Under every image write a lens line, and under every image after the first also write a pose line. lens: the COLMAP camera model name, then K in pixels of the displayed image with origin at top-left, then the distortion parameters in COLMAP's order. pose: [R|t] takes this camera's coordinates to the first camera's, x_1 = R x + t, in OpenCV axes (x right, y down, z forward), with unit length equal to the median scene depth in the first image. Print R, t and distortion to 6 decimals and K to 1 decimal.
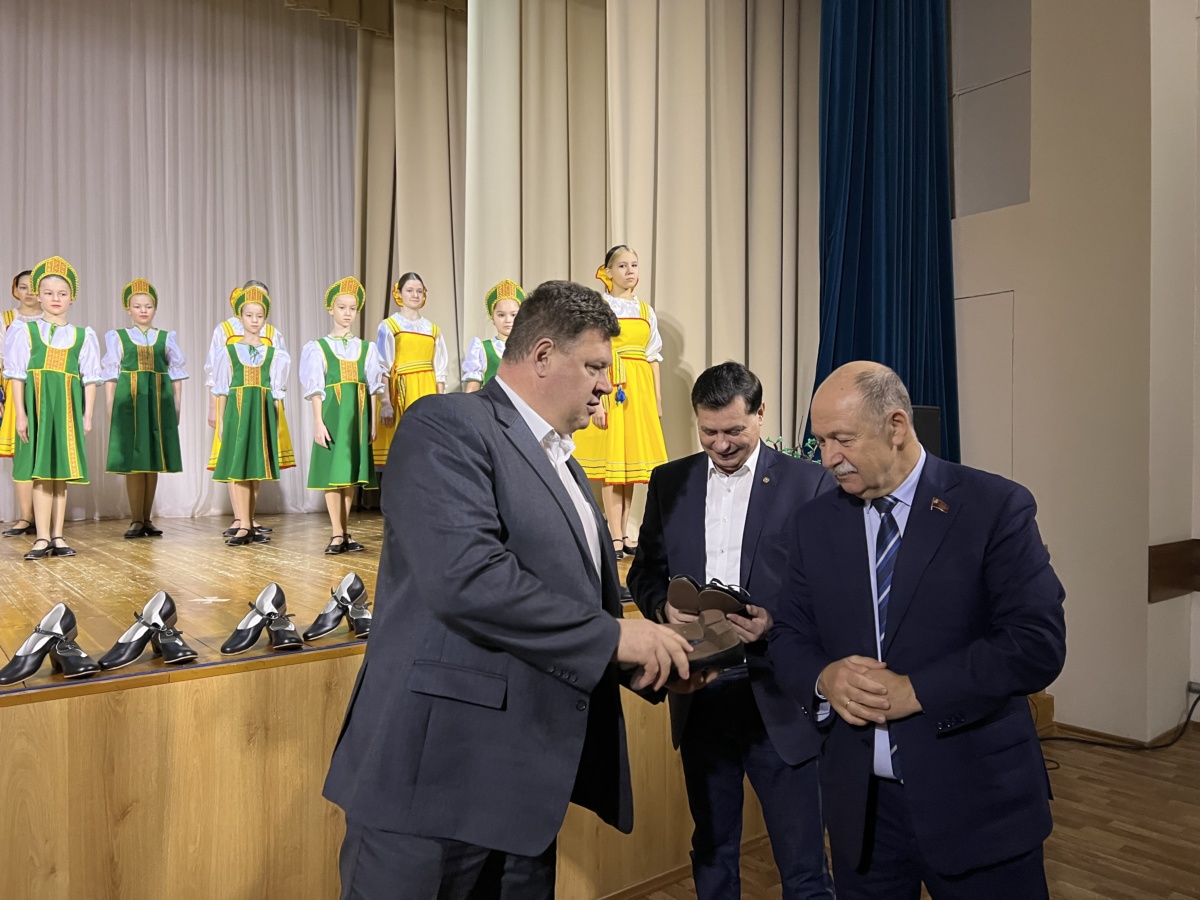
lens RADIAL K [[916.9, 0, 598.0], [0, 916.9, 445.0], [0, 0, 1]] dist [0.055592, -0.055584]
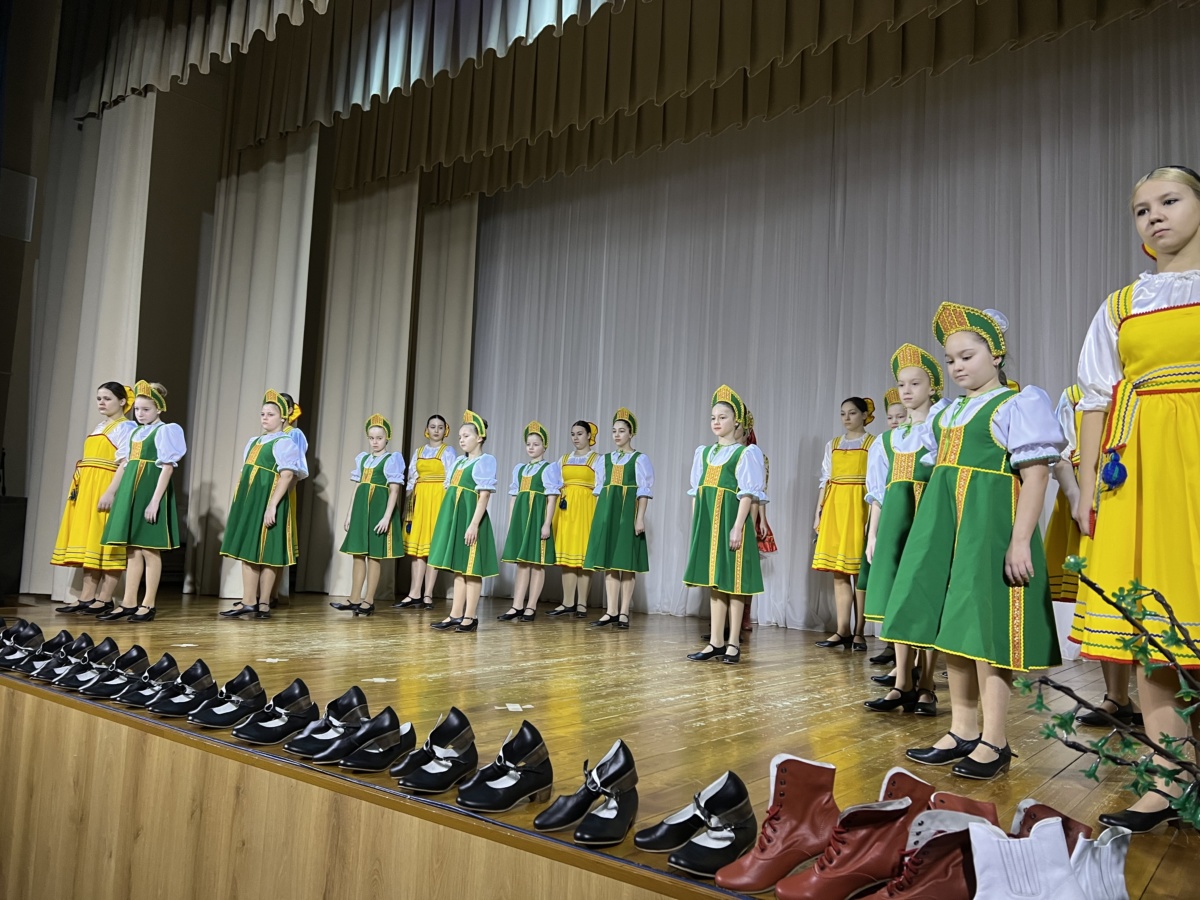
lens RADIAL K [[916.9, 0, 595.7], [0, 916.9, 450.4], [0, 0, 1]] dist [0.055592, -0.055584]
pose [[0.244000, -0.090866, -0.965509, 0.394941], [-0.044061, 0.993534, -0.104639, -0.003615], [0.968774, 0.068073, 0.238419, 0.559949]]
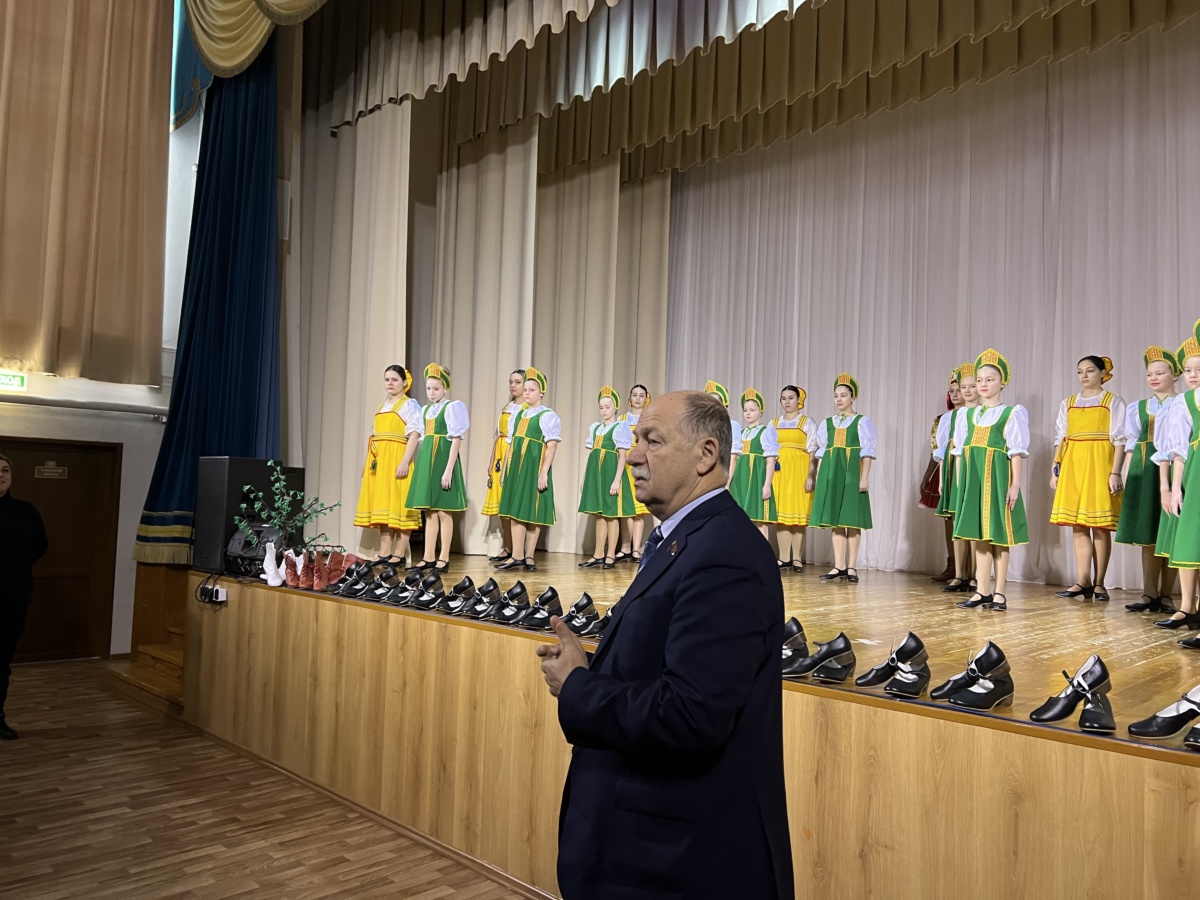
lens RADIAL K [[916.9, 0, 592.1], [0, 916.9, 452.6], [0, 0, 1]] dist [0.055592, -0.055584]
pose [[0.126371, -0.052130, -0.990612, 0.463433], [-0.029817, 0.997967, -0.056321, 0.006563], [0.991535, 0.036655, 0.124560, 0.344433]]
